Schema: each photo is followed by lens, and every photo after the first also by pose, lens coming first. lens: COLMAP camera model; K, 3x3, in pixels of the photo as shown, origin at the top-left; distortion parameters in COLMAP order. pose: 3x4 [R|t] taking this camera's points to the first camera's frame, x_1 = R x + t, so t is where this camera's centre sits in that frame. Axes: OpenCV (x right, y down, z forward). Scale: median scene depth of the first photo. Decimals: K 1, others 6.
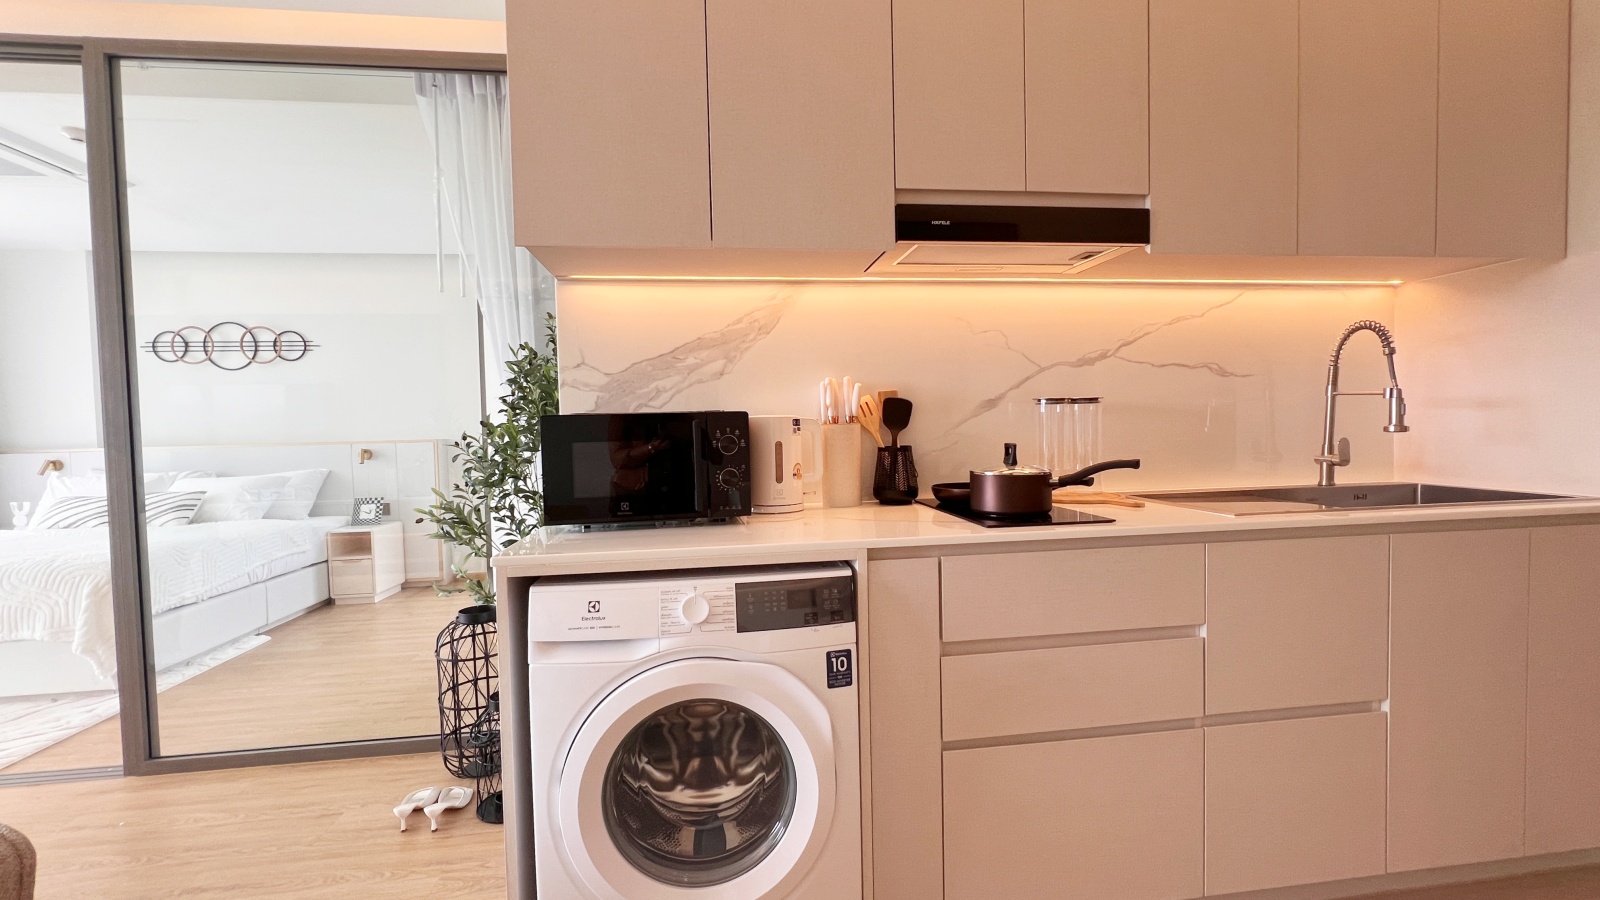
lens RADIAL K [[703.8, 0, 800.0], [0, 703.8, 450.0], [0, 0, 1]] dist [-0.000017, -0.000024]
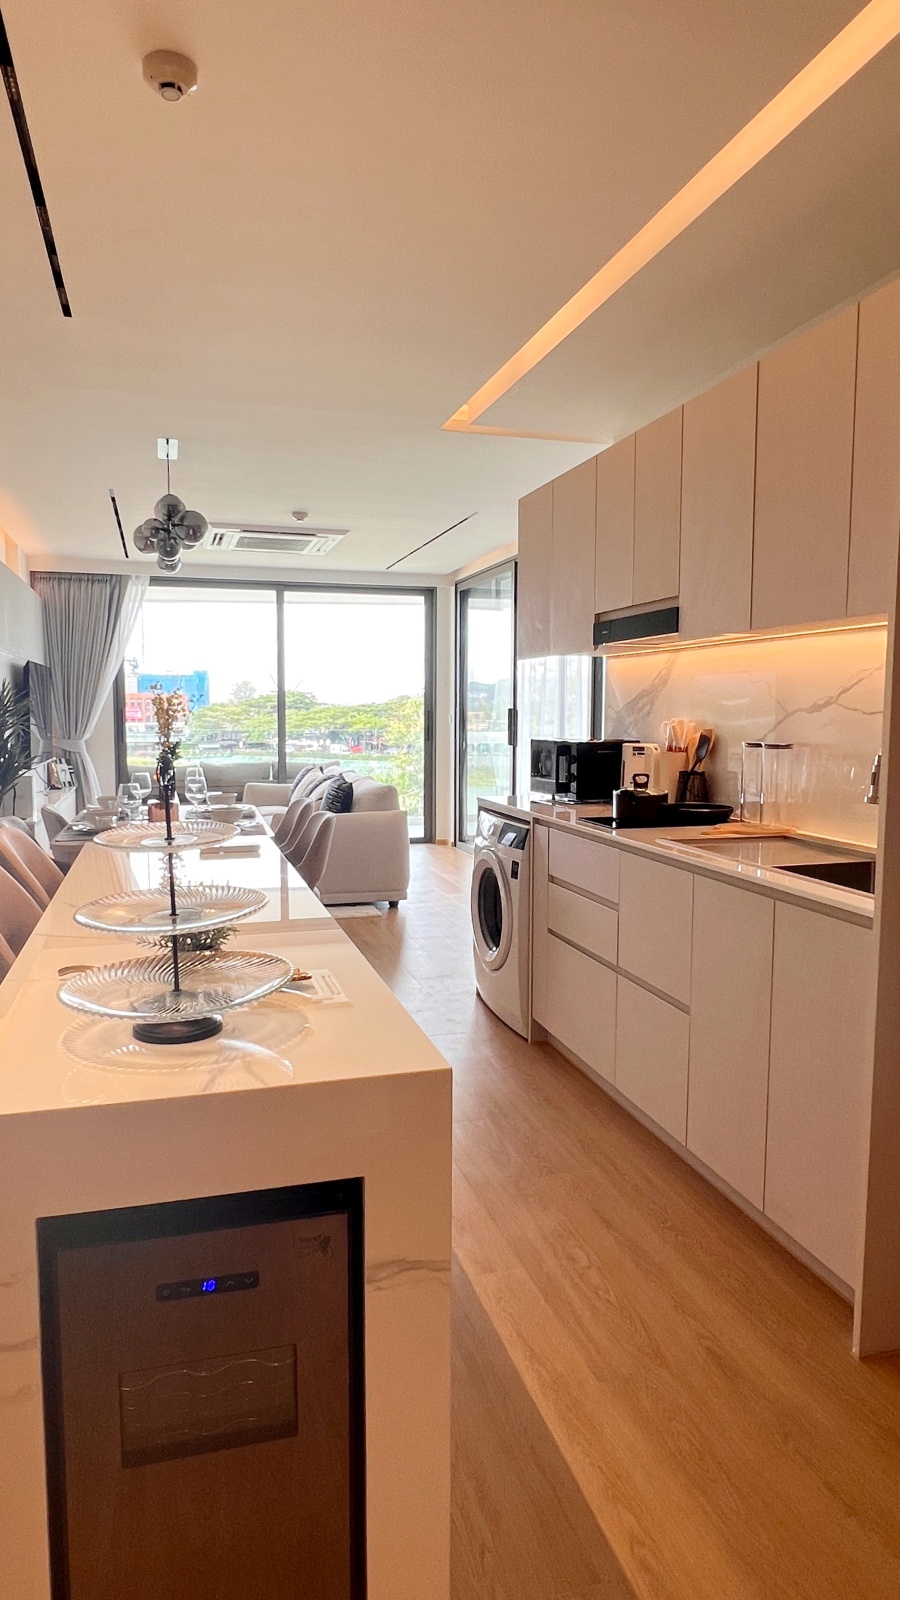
lens RADIAL K [[978.7, 0, 450.0], [0, 978.7, 800.0], [0, 0, 1]] dist [0.000001, 0.000023]
pose [[0.146312, 0.118272, -0.982143, 1.915296], [-0.041532, 0.992686, 0.113354, -0.142250], [0.988366, 0.024205, 0.150154, 0.260029]]
